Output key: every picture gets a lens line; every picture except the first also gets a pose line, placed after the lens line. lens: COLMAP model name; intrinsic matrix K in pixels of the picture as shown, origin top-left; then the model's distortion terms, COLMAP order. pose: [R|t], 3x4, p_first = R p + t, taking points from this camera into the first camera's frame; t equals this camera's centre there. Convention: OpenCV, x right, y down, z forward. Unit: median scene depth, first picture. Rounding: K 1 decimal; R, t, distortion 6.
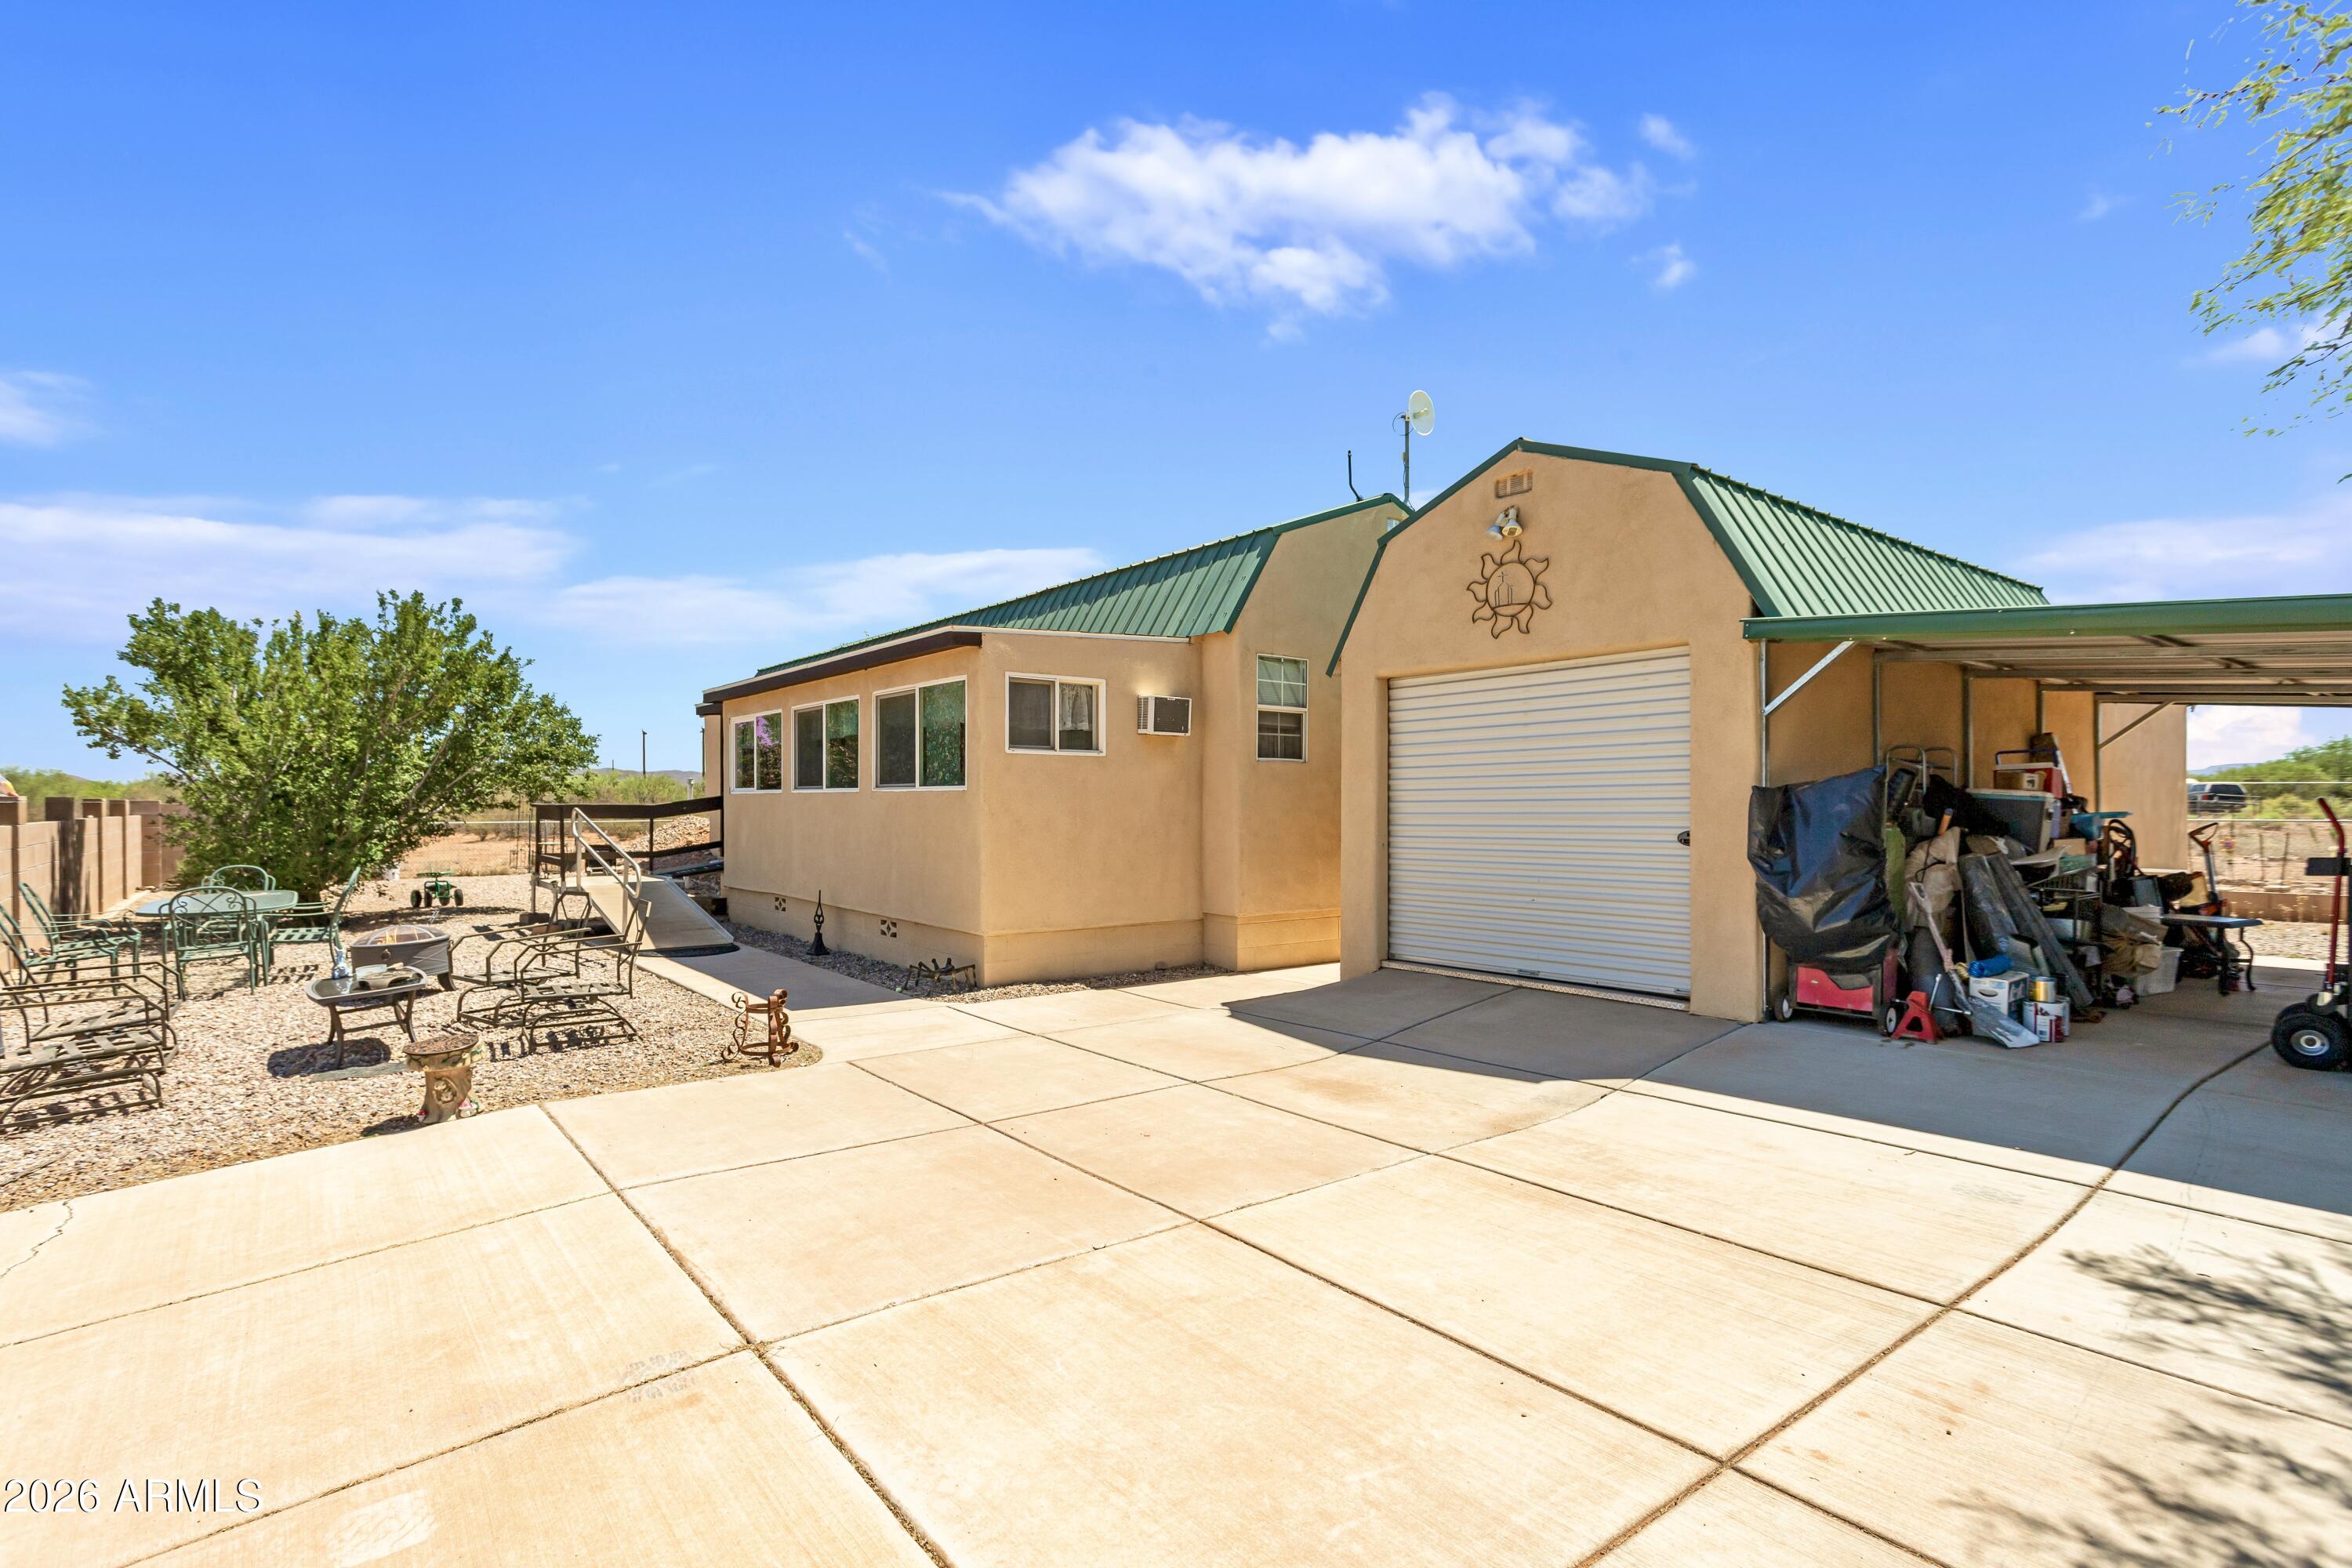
lens RADIAL K [[1171.2, 0, 1184.6], [0, 1171.2, 822.5], [0, 0, 1]] dist [0.004538, 0.001519]
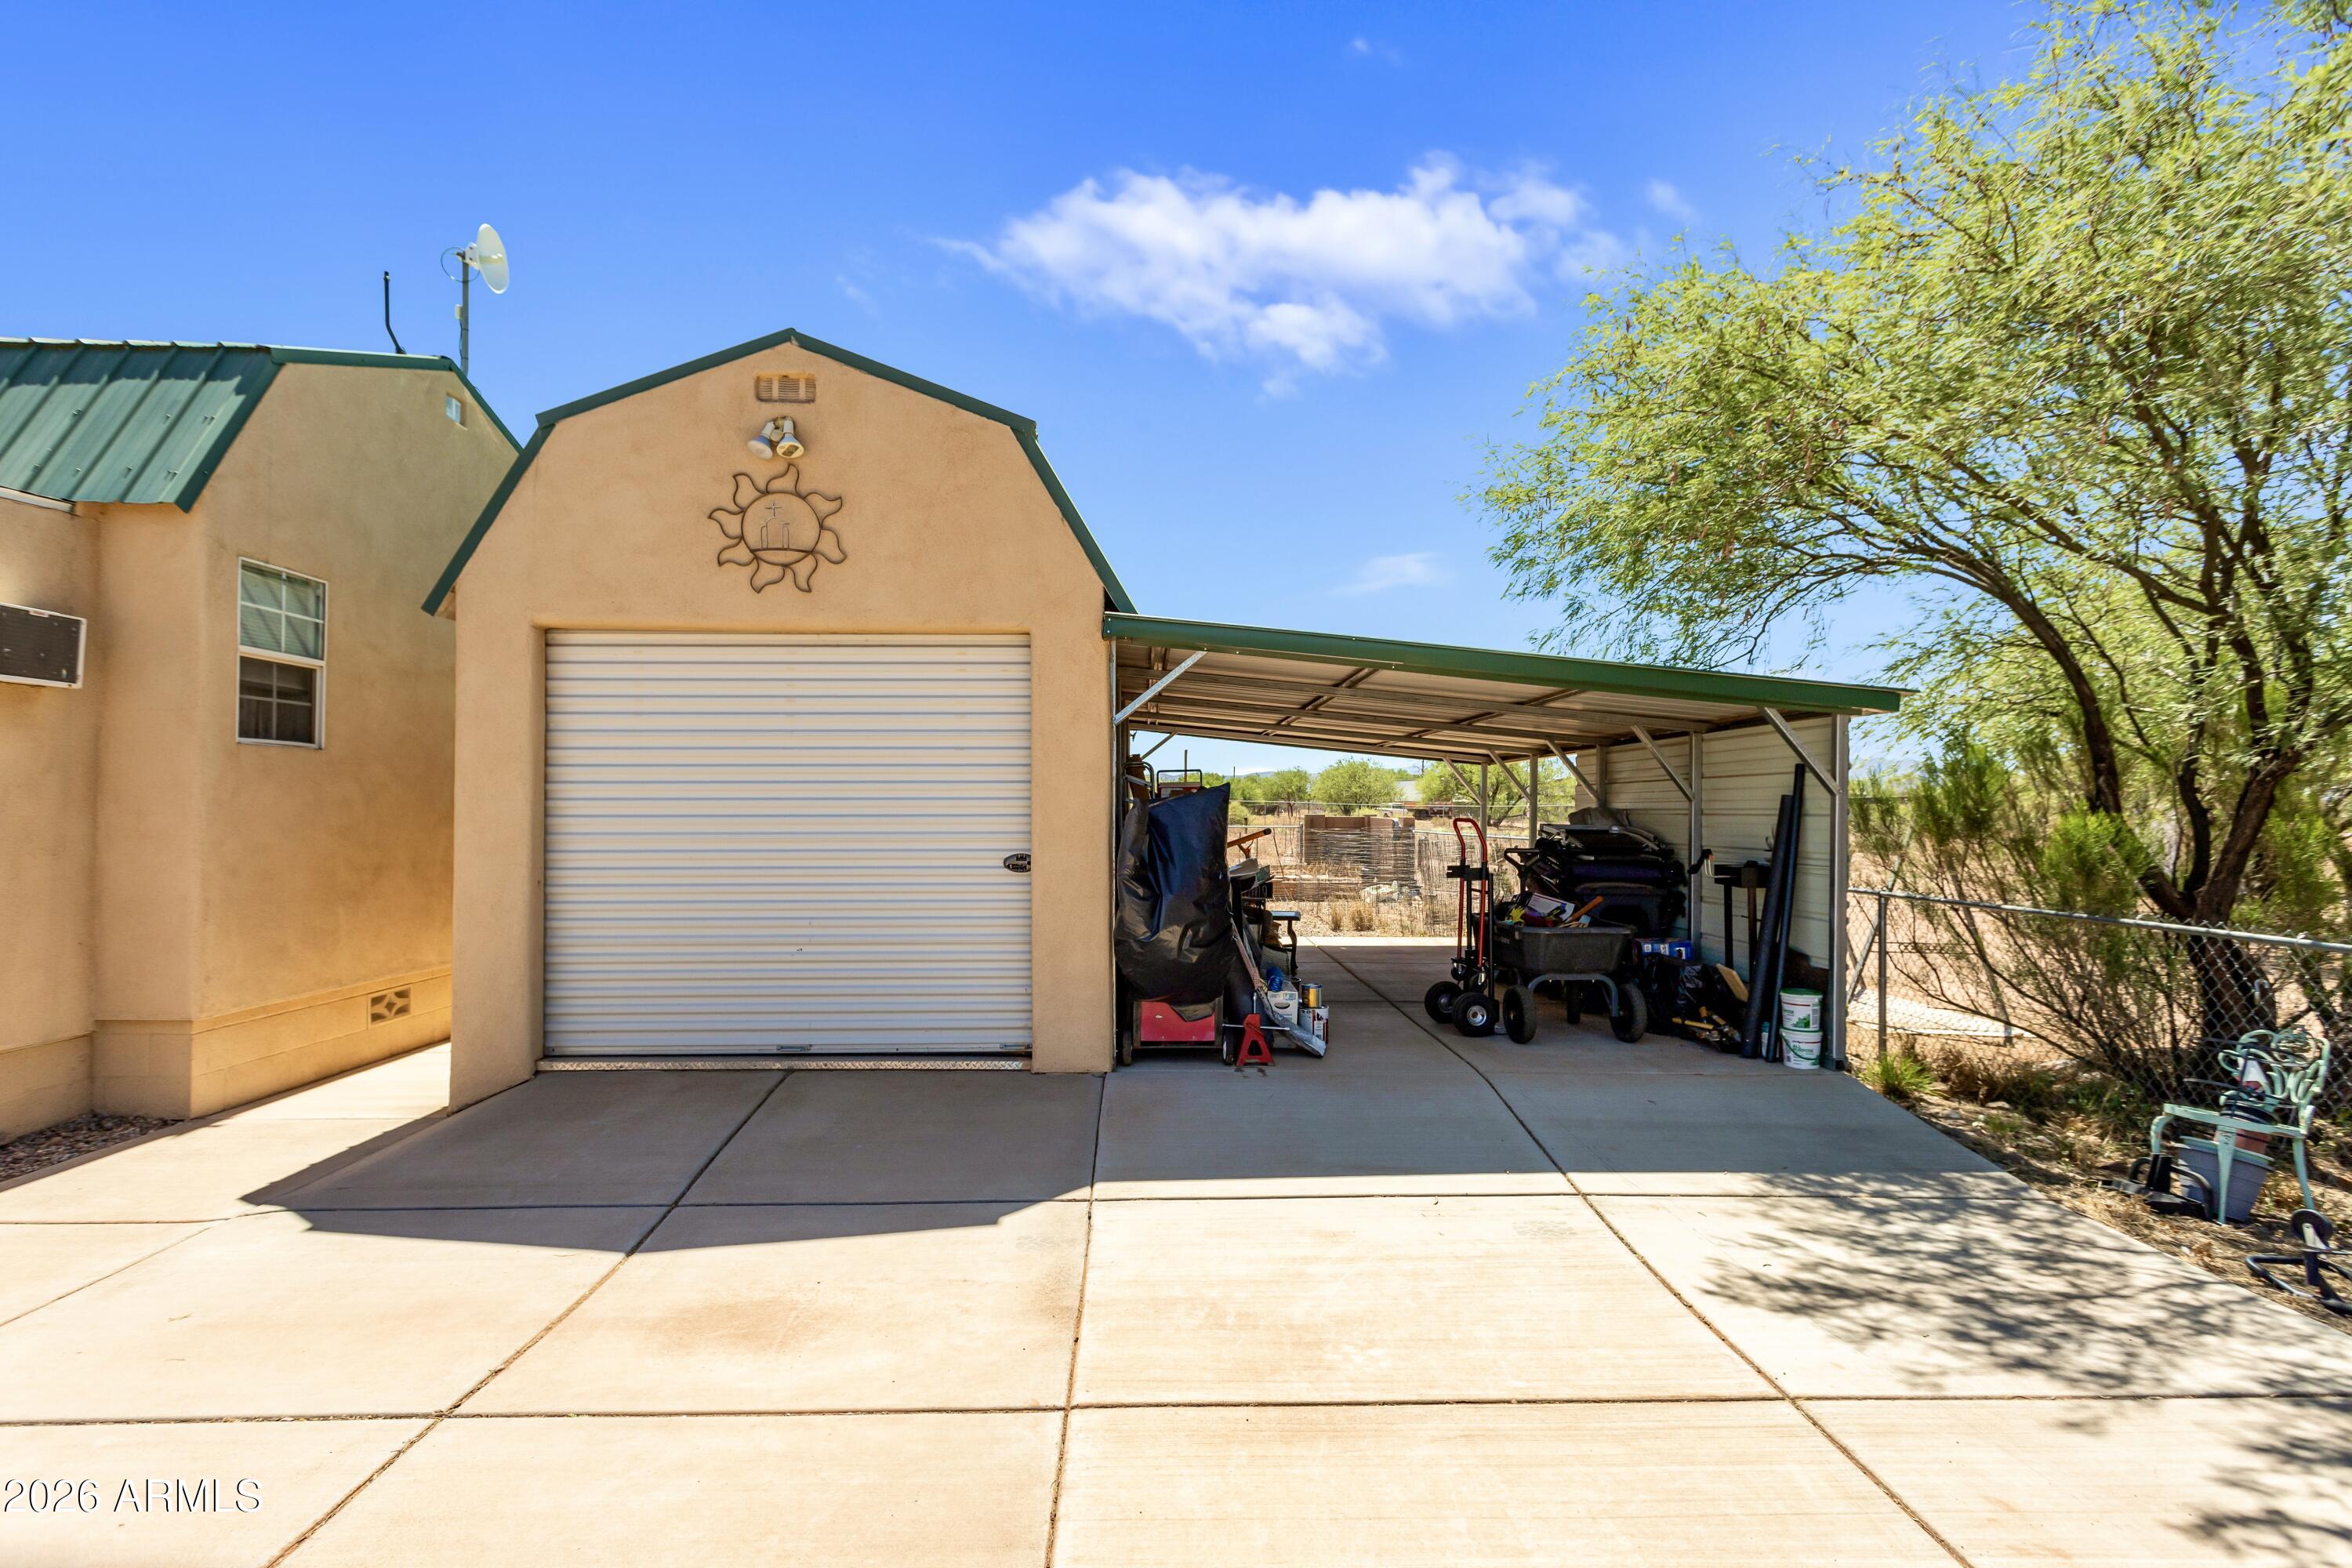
lens RADIAL K [[1156.2, 0, 1175.2], [0, 1156.2, 801.7], [0, 0, 1]] dist [0.005116, 0.000292]
pose [[0.595259, 0.008667, 0.803487, -0.151206], [0.006135, 0.999864, -0.015330, -0.015268], [-0.803511, 0.014054, 0.595124, 0.363523]]
